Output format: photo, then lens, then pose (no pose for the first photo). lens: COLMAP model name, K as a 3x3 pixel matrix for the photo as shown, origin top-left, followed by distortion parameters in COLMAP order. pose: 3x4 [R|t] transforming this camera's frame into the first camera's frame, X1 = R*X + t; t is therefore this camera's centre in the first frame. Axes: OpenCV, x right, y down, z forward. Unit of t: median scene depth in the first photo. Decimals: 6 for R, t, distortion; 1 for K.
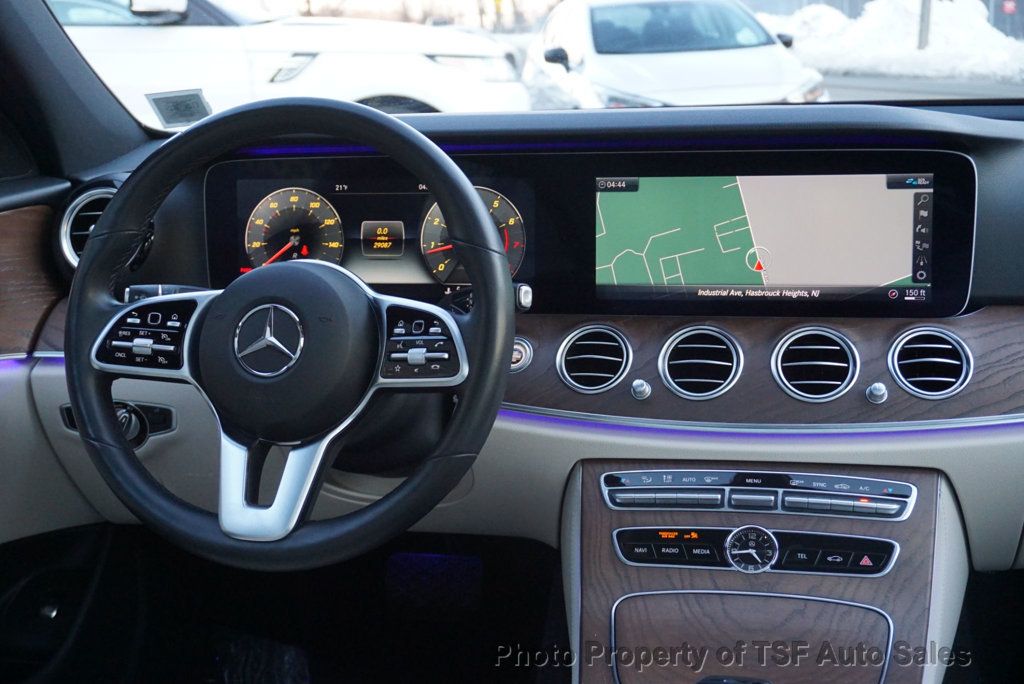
lens RADIAL K [[1382.8, 0, 512.0], [0, 1382.8, 342.0], [0, 0, 1]] dist [0.018086, 0.011980]
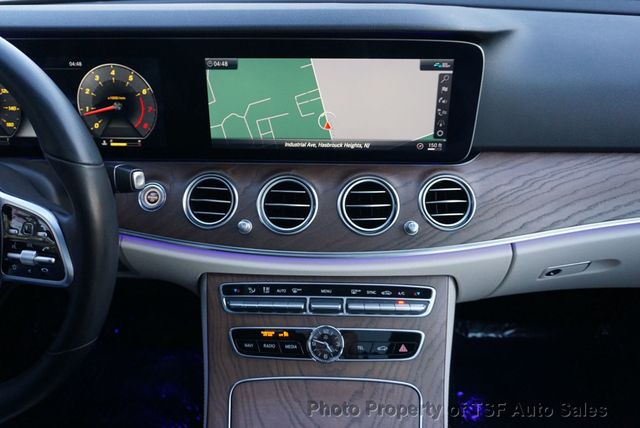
lens RADIAL K [[484.1, 0, 320.0], [0, 484.1, 214.0], [0, 0, 1]] dist [-0.018520, 0.001199]
pose [[0.983563, -0.064196, 0.168769, 0.088994], [0.011220, 0.954589, 0.297715, -0.123365], [-0.180217, -0.290928, 0.939618, 0.555104]]
